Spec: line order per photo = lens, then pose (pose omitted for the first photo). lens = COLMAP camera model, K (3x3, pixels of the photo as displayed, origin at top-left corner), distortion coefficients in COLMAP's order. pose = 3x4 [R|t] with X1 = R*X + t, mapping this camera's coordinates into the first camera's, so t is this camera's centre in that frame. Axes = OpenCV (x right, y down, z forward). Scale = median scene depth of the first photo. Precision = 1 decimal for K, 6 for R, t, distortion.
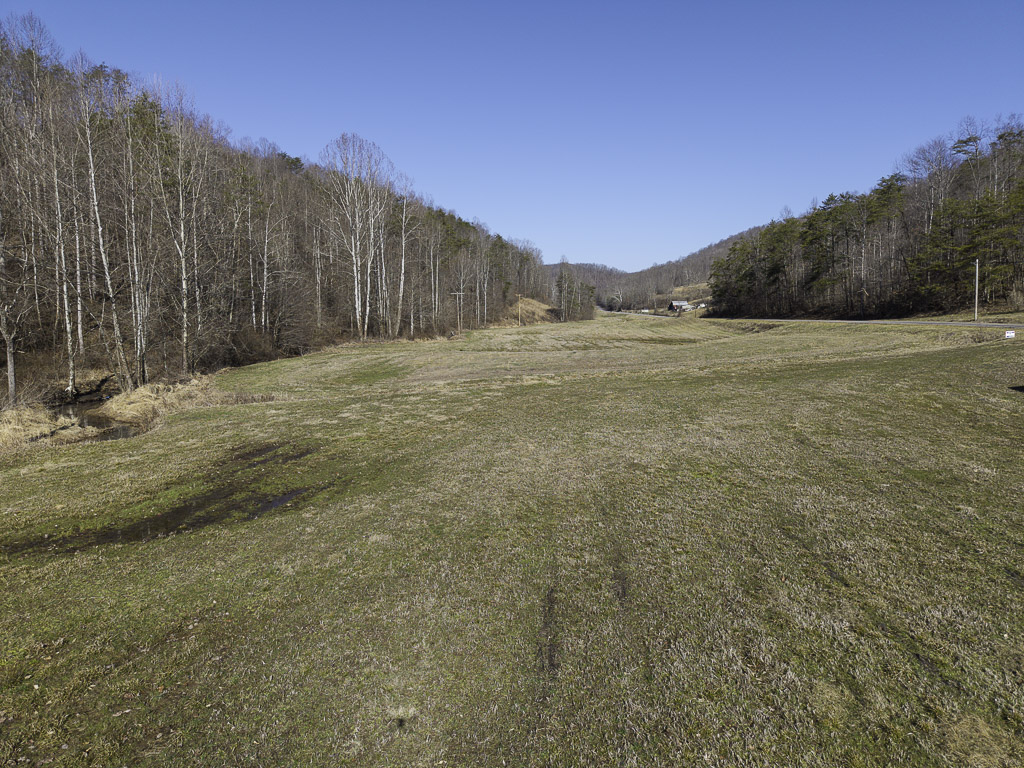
lens RADIAL K [[690.1, 0, 512.0], [0, 690.1, 384.0], [0, 0, 1]] dist [0.044446, -0.057723]
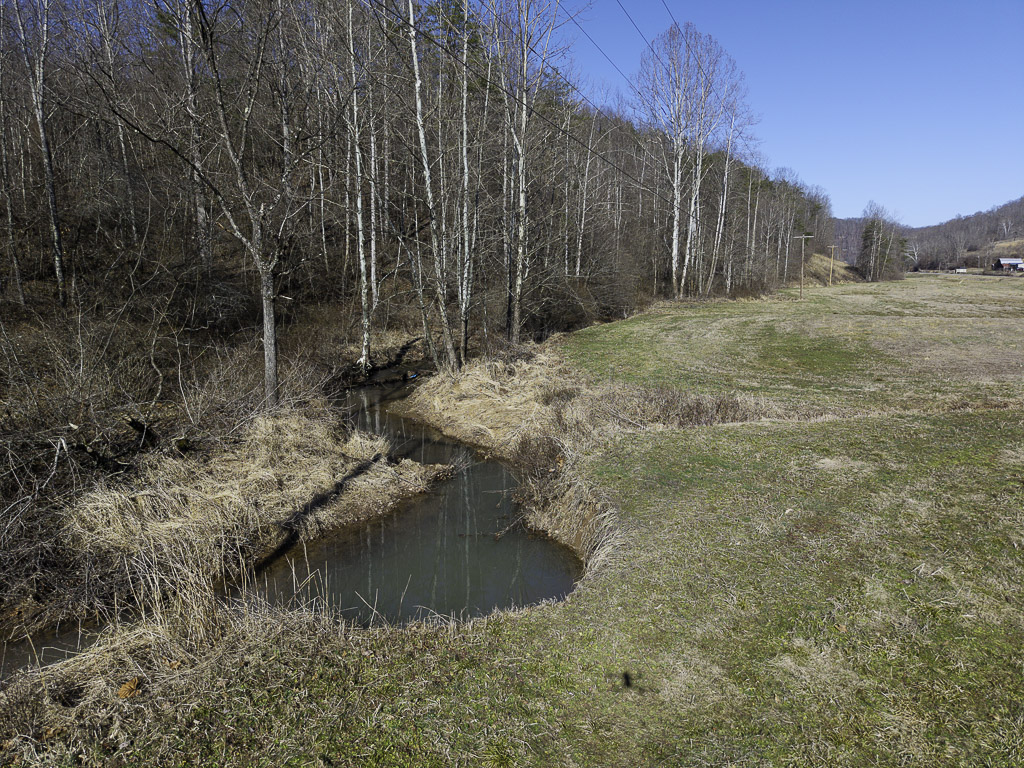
lens RADIAL K [[690.1, 0, 512.0], [0, 690.1, 384.0], [0, 0, 1]] dist [0.044446, -0.057723]
pose [[0.942282, 0.053461, -0.330525, -0.249873], [-0.035820, 0.997601, 0.059240, -0.012694], [0.332899, -0.043981, 0.941936, 0.377070]]
